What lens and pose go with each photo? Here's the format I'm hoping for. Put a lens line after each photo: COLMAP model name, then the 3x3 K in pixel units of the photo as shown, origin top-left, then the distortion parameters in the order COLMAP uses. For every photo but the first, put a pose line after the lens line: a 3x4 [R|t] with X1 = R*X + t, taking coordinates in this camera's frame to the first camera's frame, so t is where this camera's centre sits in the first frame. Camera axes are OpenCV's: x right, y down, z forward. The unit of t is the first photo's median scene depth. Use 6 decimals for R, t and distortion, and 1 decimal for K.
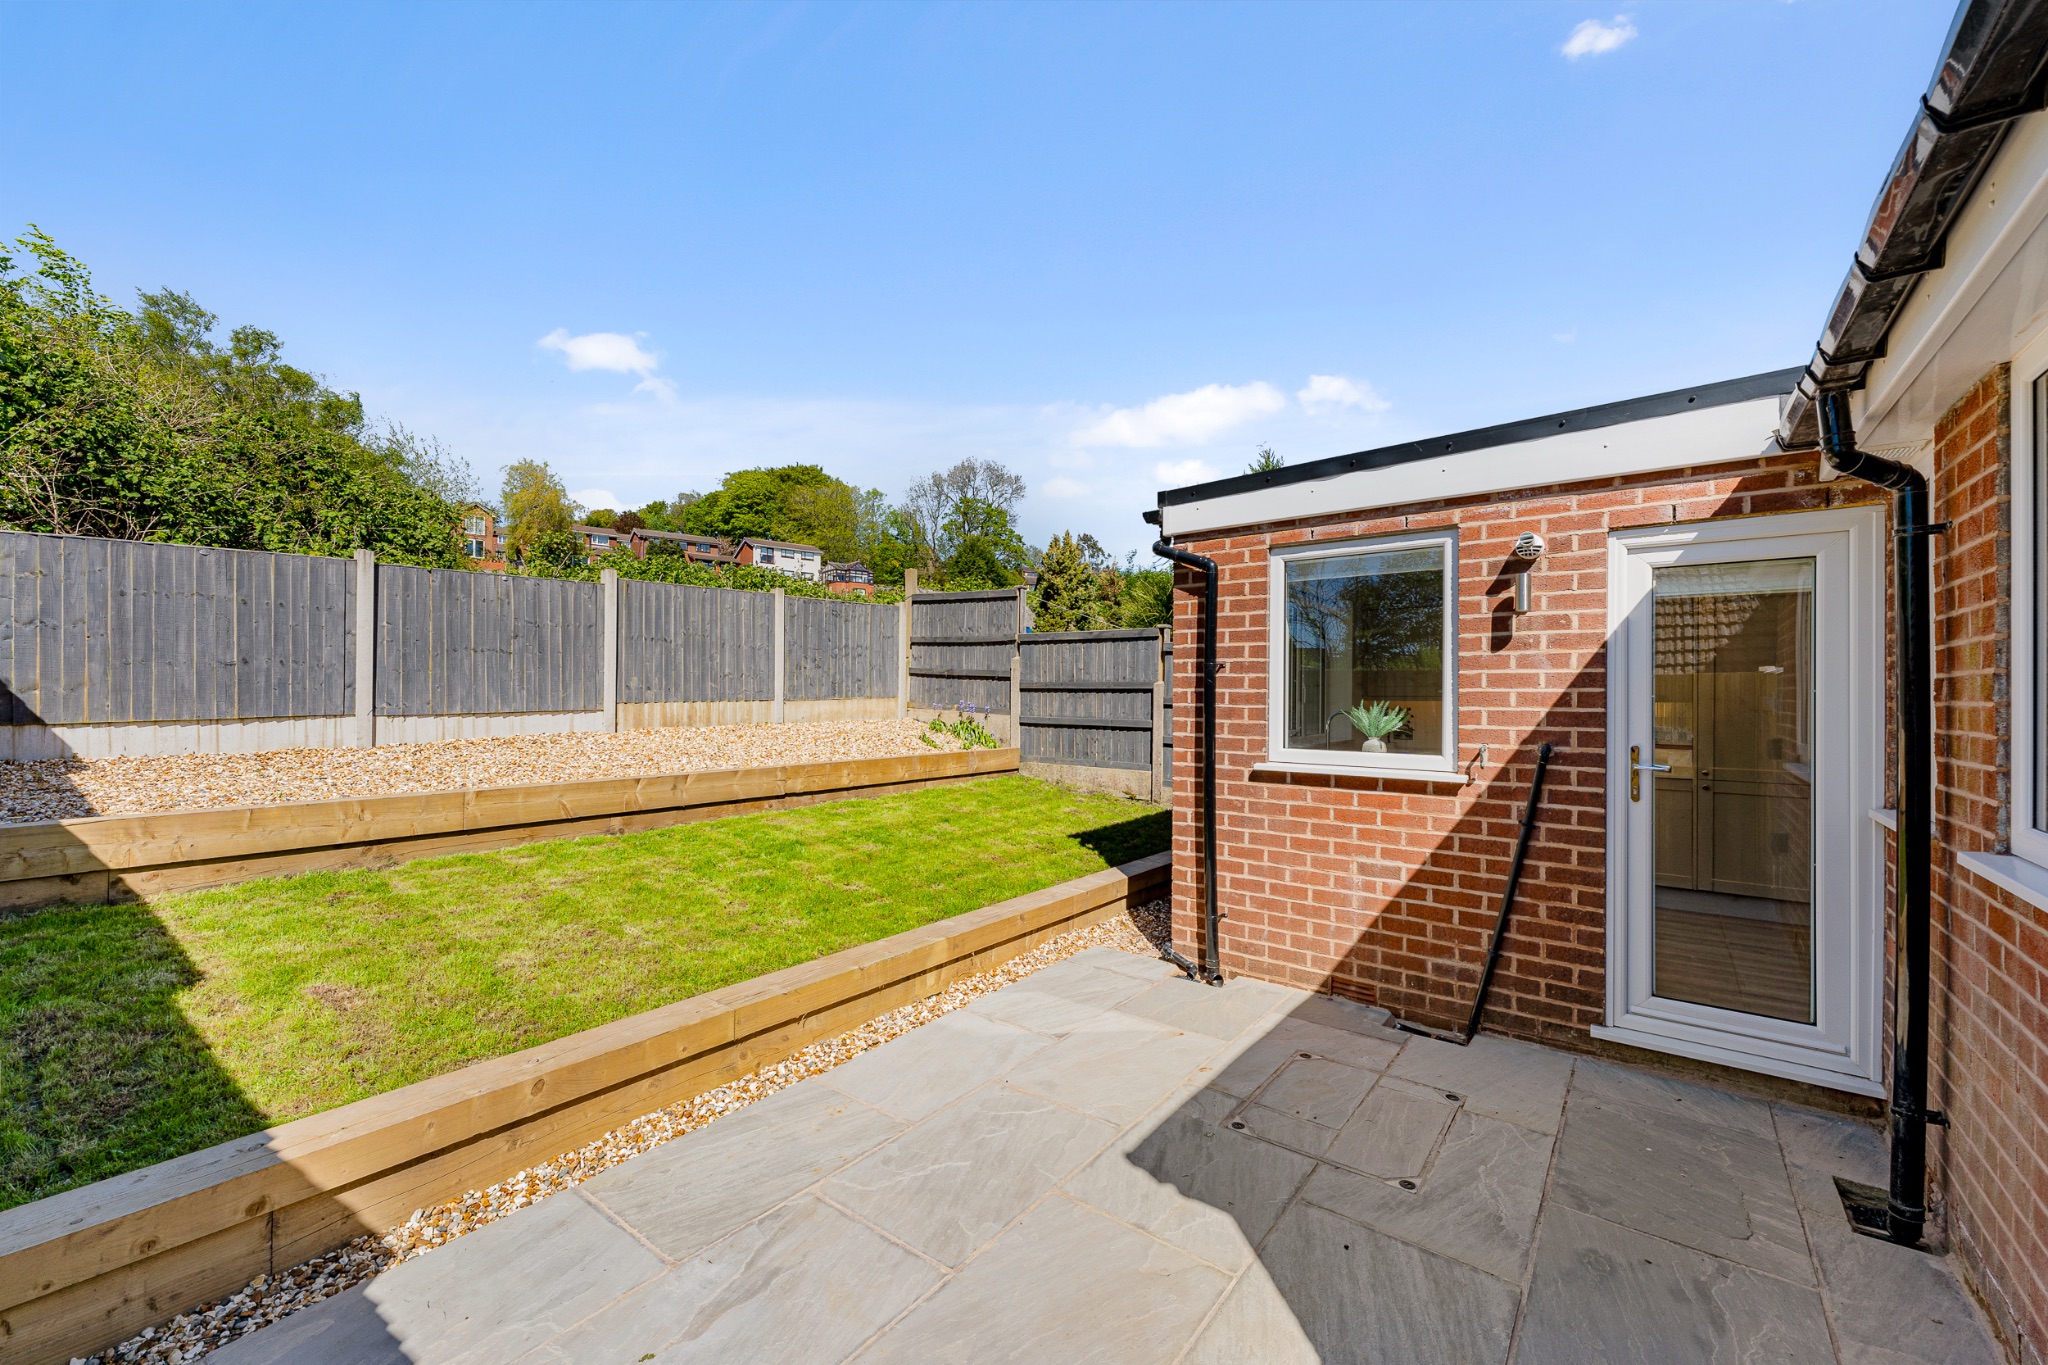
lens RADIAL K [[821.1, 0, 1012.4], [0, 821.1, 689.2], [0, 0, 1]] dist [0.001444, 0.000293]
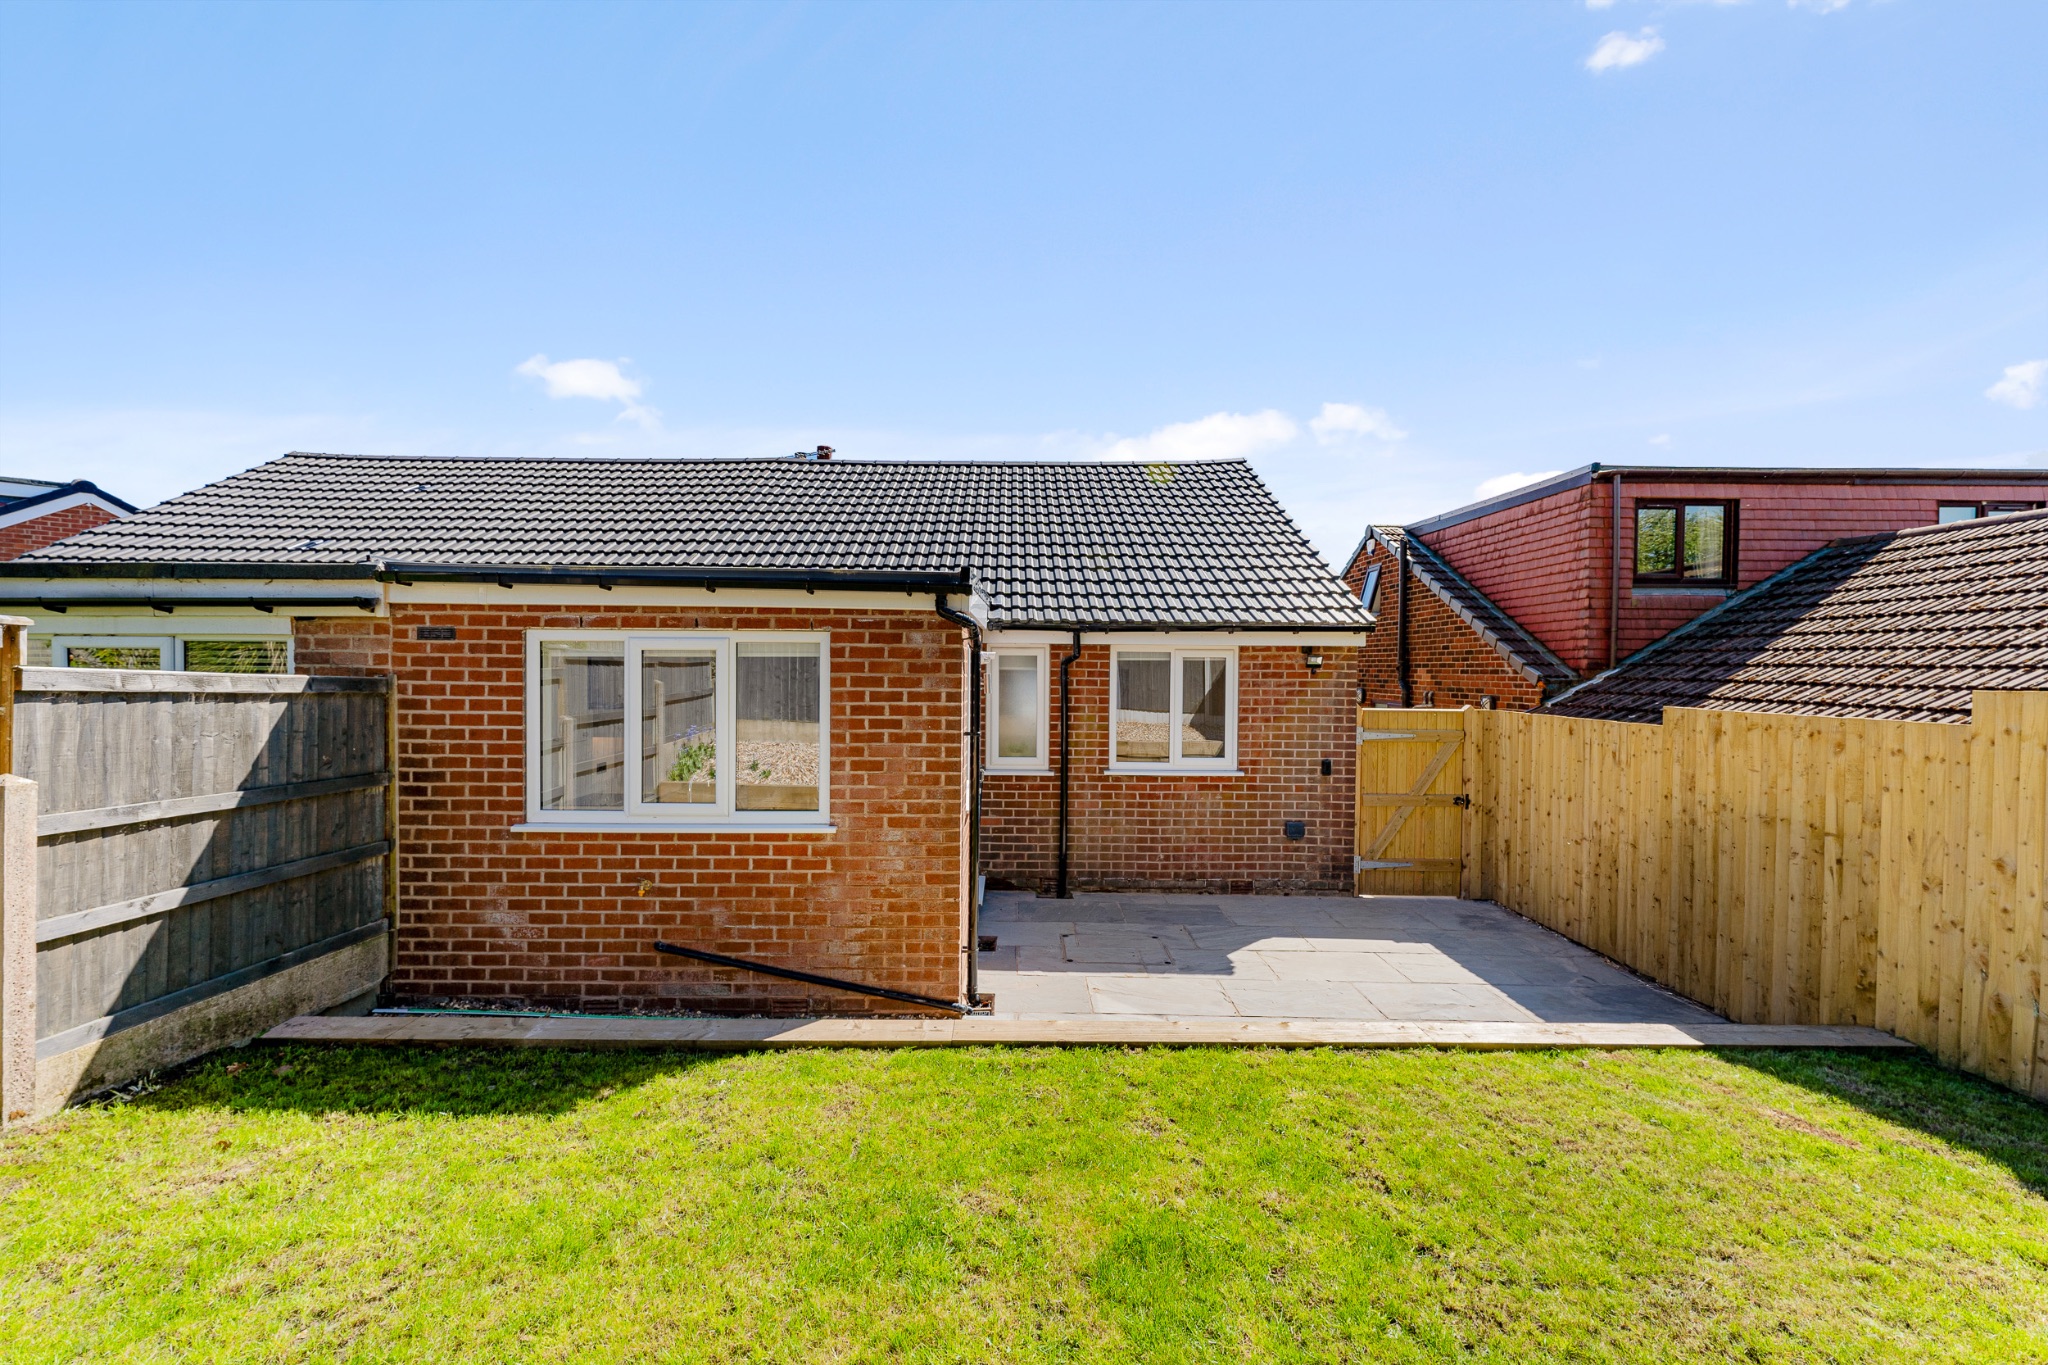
lens RADIAL K [[821.1, 0, 1012.4], [0, 821.1, 689.2], [0, 0, 1]] dist [0.001444, 0.000293]
pose [[-0.617754, -0.033072, 0.785676, -0.412819], [-0.018547, 0.999450, 0.027488, -0.074409], [-0.786153, 0.002409, -0.618027, 0.994313]]
